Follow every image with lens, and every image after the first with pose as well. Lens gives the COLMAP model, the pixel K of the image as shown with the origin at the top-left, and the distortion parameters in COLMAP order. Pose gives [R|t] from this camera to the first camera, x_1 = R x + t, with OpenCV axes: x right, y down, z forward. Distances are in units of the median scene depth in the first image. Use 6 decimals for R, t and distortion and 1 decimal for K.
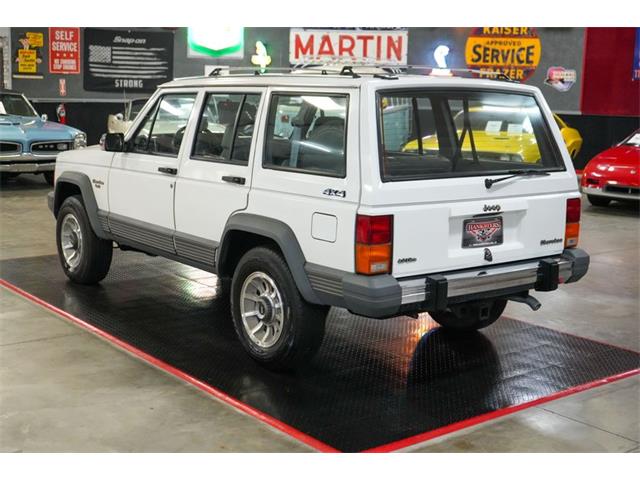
lens RADIAL K [[856.6, 0, 317.6], [0, 856.6, 239.7], [0, 0, 1]] dist [0.007765, 0.000000]
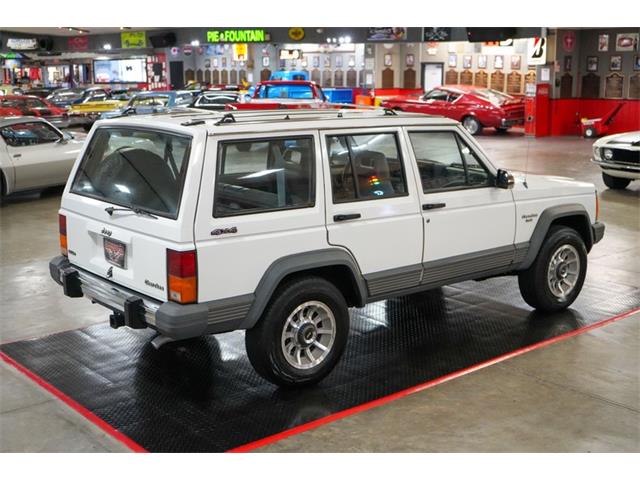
lens RADIAL K [[856.6, 0, 322.5], [0, 856.6, 236.8], [0, 0, 1]] dist [0.007765, 0.000000]
pose [[0.045231, 0.176813, -0.983205, 1.276268], [-0.162321, 0.972433, 0.167409, -0.256054], [0.985701, 0.152022, 0.072684, 1.136938]]
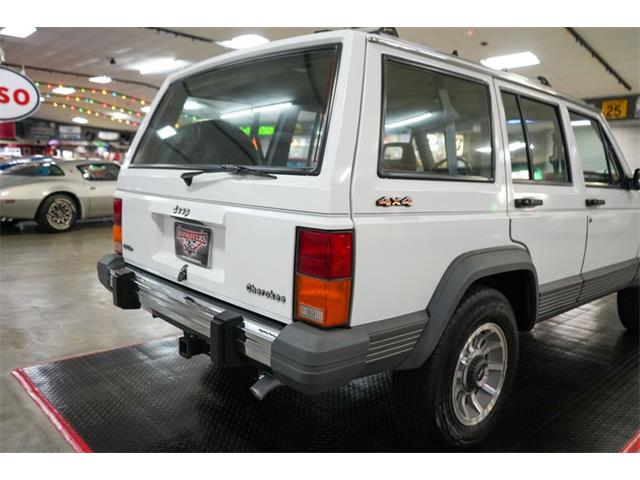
lens RADIAL K [[505.0, 0, 320.9], [0, 505.0, 241.2], [0, 0, 1]] dist [-0.012987, 0.009935]
pose [[0.105154, 0.120139, -0.987172, 0.621892], [-0.197346, 0.975454, 0.097691, -0.074462], [0.974678, 0.184542, 0.126282, 1.009711]]
